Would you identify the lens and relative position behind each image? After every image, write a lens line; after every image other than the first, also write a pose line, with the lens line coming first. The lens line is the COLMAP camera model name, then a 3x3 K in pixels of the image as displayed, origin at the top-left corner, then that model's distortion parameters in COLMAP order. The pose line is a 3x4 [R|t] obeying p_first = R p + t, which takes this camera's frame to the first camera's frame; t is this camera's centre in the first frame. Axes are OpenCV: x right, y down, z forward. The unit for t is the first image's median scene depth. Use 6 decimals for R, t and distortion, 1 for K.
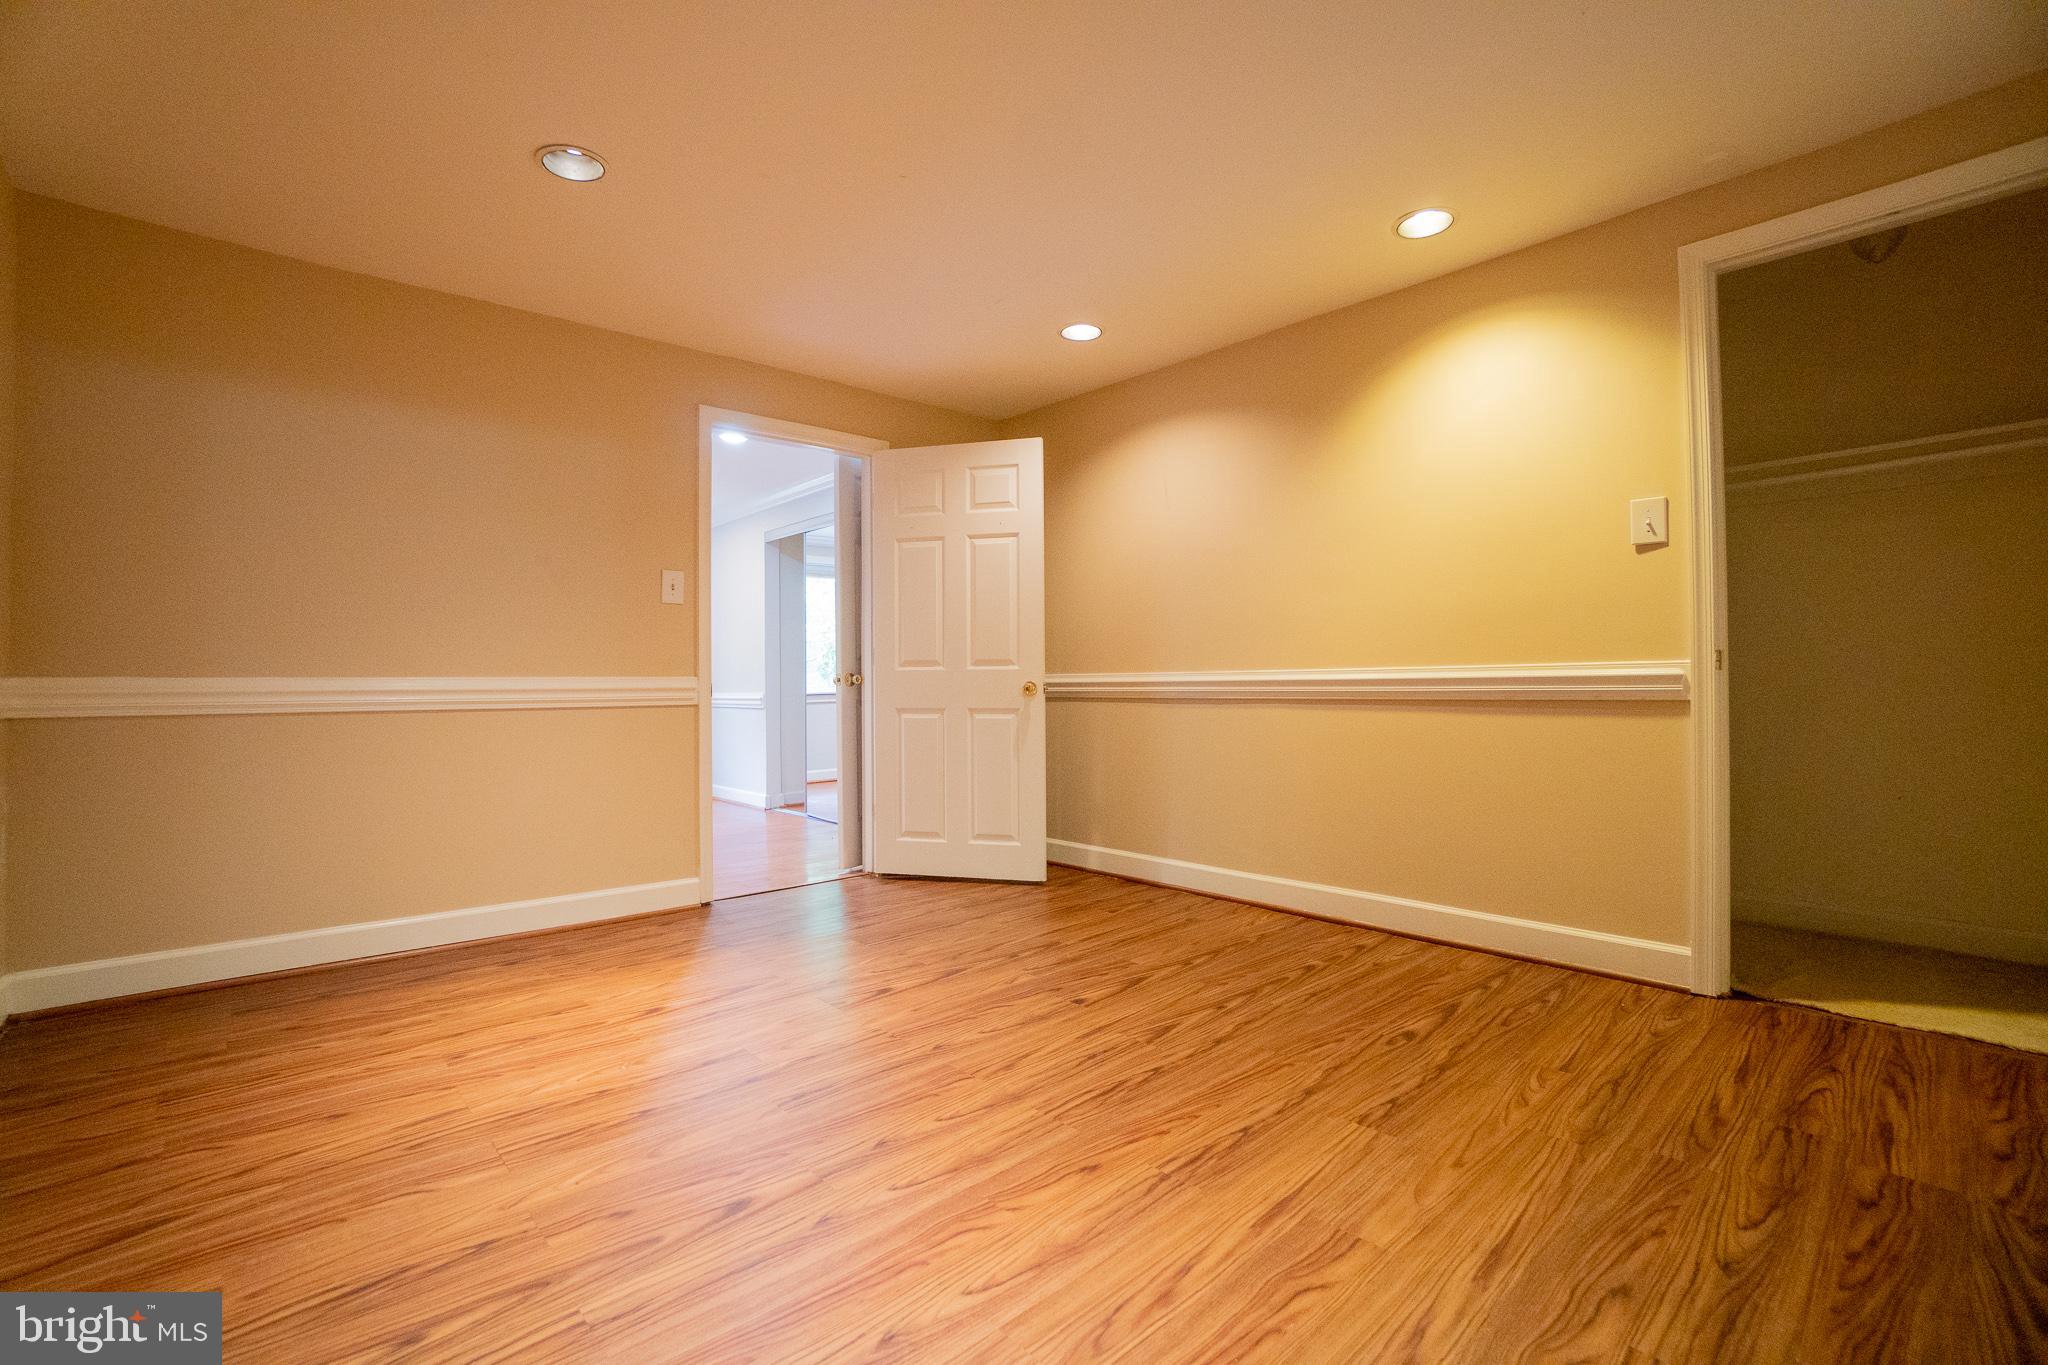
lens RADIAL K [[901.9, 0, 1012.9], [0, 901.9, 673.4], [0, 0, 1]] dist [-0.061348, 0.021316]
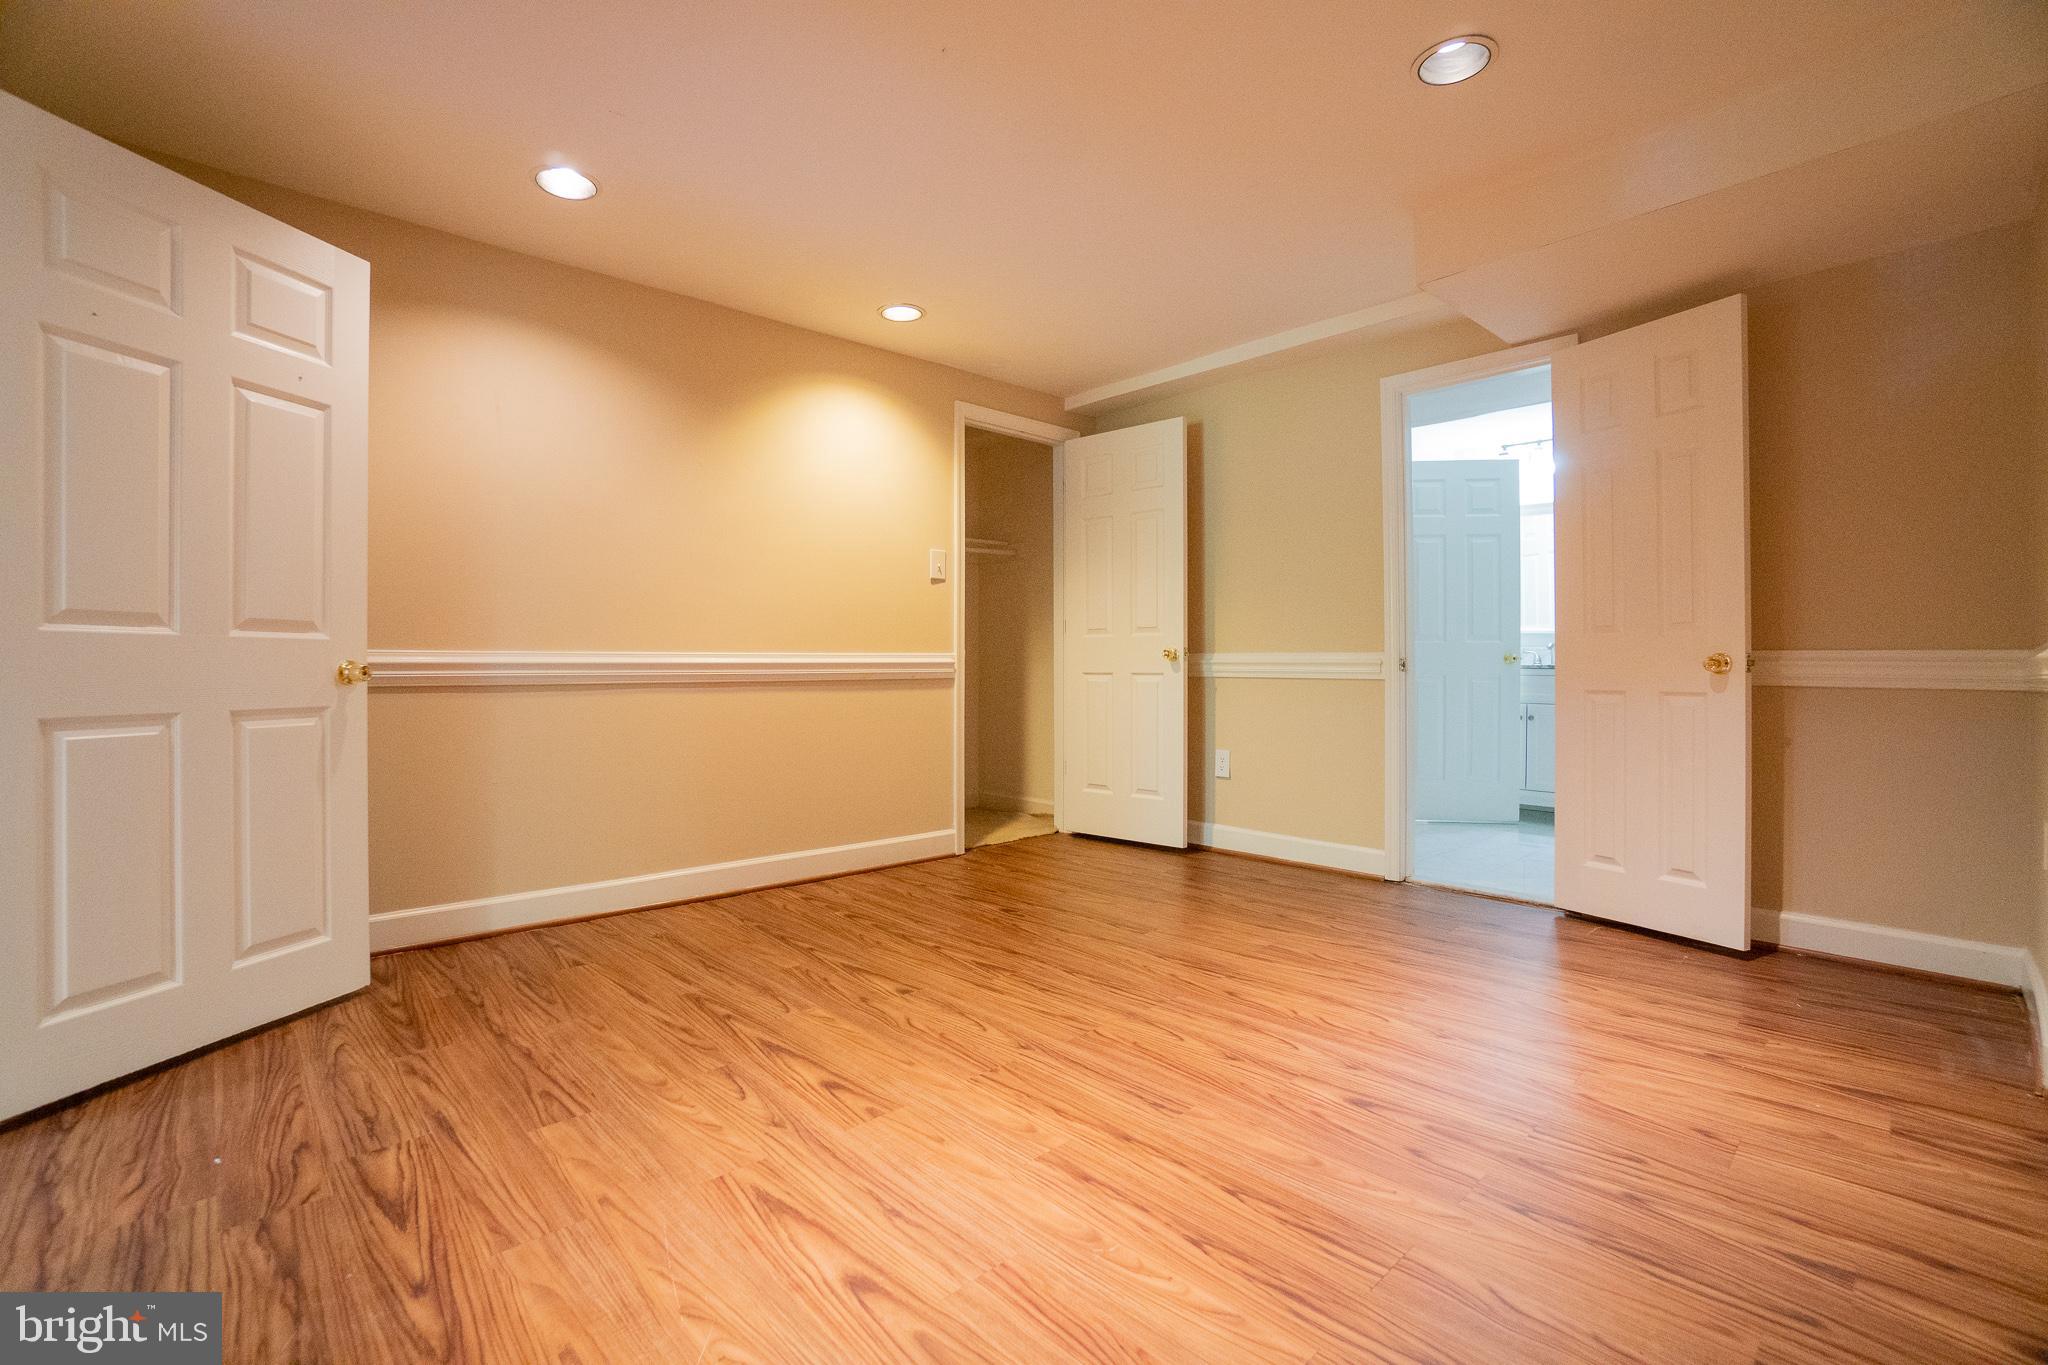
lens RADIAL K [[901.9, 0, 1012.9], [0, 901.9, 673.4], [0, 0, 1]] dist [-0.061348, 0.021316]
pose [[-0.016707, -0.001477, 0.999859, -0.896346], [-0.013435, 0.999909, 0.001253, 0.016623], [-0.999770, -0.013412, -0.016725, 0.895191]]
